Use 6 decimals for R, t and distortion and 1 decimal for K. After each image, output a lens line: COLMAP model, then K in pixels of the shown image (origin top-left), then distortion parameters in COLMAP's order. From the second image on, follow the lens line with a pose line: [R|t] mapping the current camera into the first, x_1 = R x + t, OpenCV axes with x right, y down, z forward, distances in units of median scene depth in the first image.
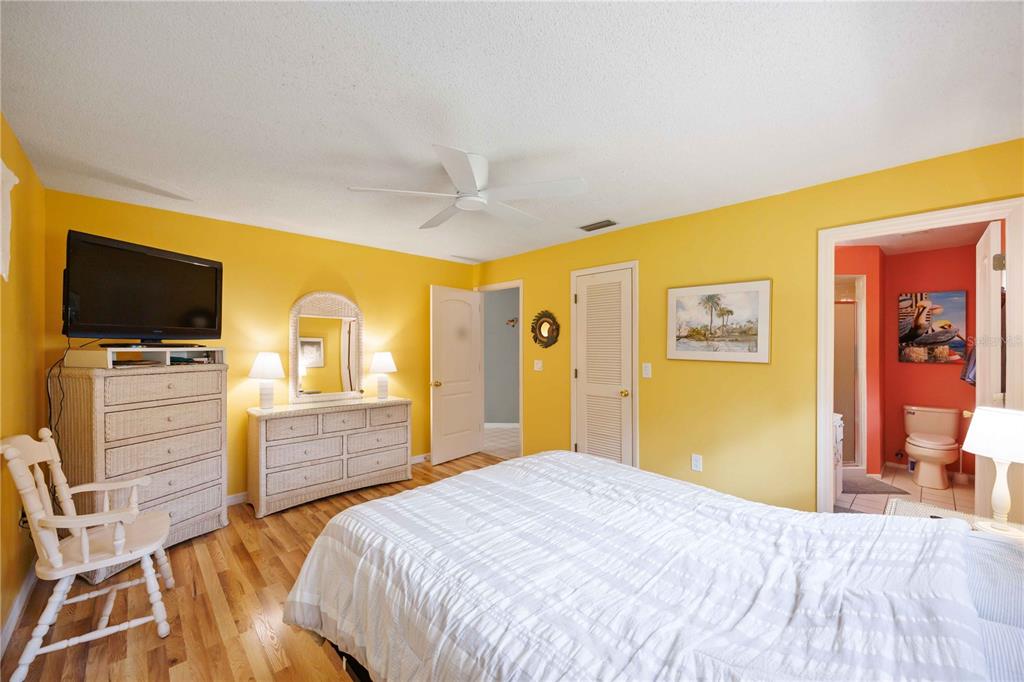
lens RADIAL K [[397.6, 0, 514.4], [0, 397.6, 345.1], [0, 0, 1]] dist [-0.000677, 0.000018]
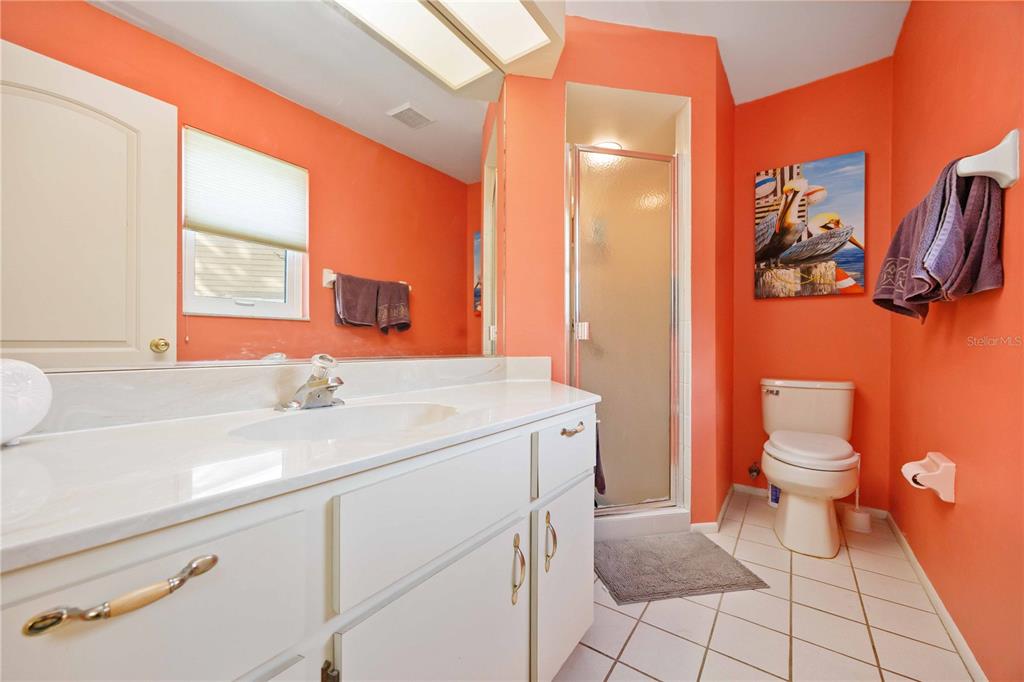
lens RADIAL K [[397.6, 0, 509.2], [0, 397.6, 343.3], [0, 0, 1]] dist [-0.000677, 0.000018]
pose [[0.982054, 0.002230, 0.188588, 0.554023], [-0.002741, 0.999993, 0.002449, 0.104840], [-0.188582, -0.002922, 0.982053, 0.547578]]
